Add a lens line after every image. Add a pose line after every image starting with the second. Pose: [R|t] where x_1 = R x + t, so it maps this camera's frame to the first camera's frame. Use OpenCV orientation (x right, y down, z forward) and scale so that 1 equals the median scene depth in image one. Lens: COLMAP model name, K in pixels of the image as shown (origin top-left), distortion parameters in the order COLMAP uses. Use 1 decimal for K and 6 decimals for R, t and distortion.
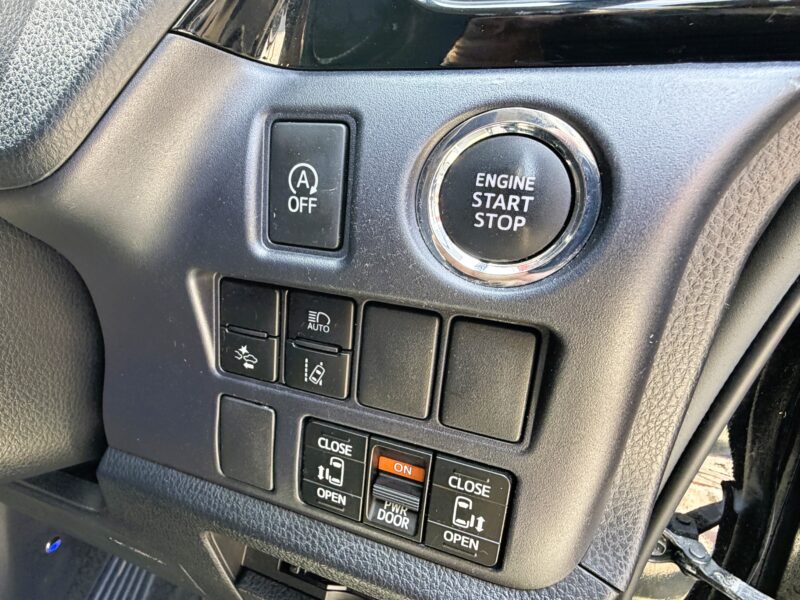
lens RADIAL K [[489.9, 0, 400.0], [0, 489.9, 300.0], [0, 0, 1]] dist [-0.004103, -0.001881]
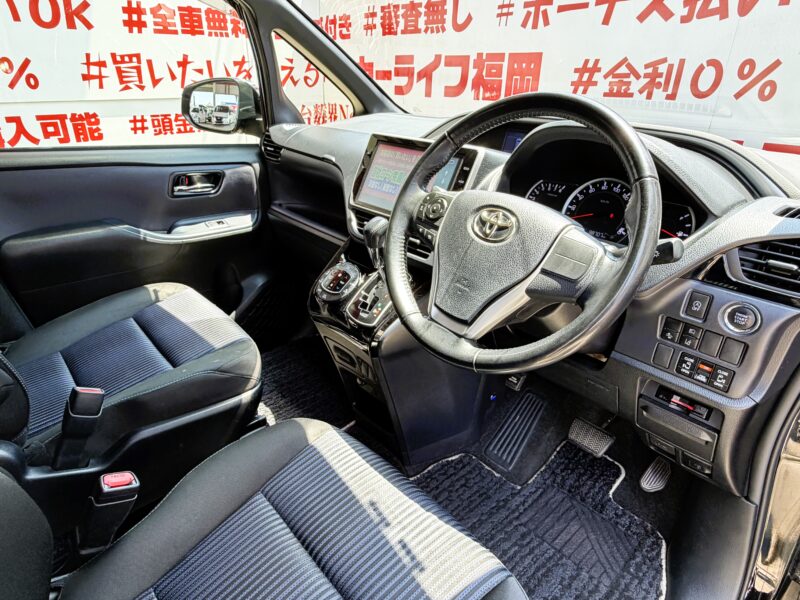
lens RADIAL K [[489.9, 0, 400.0], [0, 489.9, 300.0], [0, 0, 1]] dist [-0.004103, -0.001881]
pose [[0.858166, 0.171196, -0.483986, -0.348245], [-0.141045, 0.985105, 0.098363, -0.314027], [0.493616, -0.016148, 0.869530, -4.358670]]
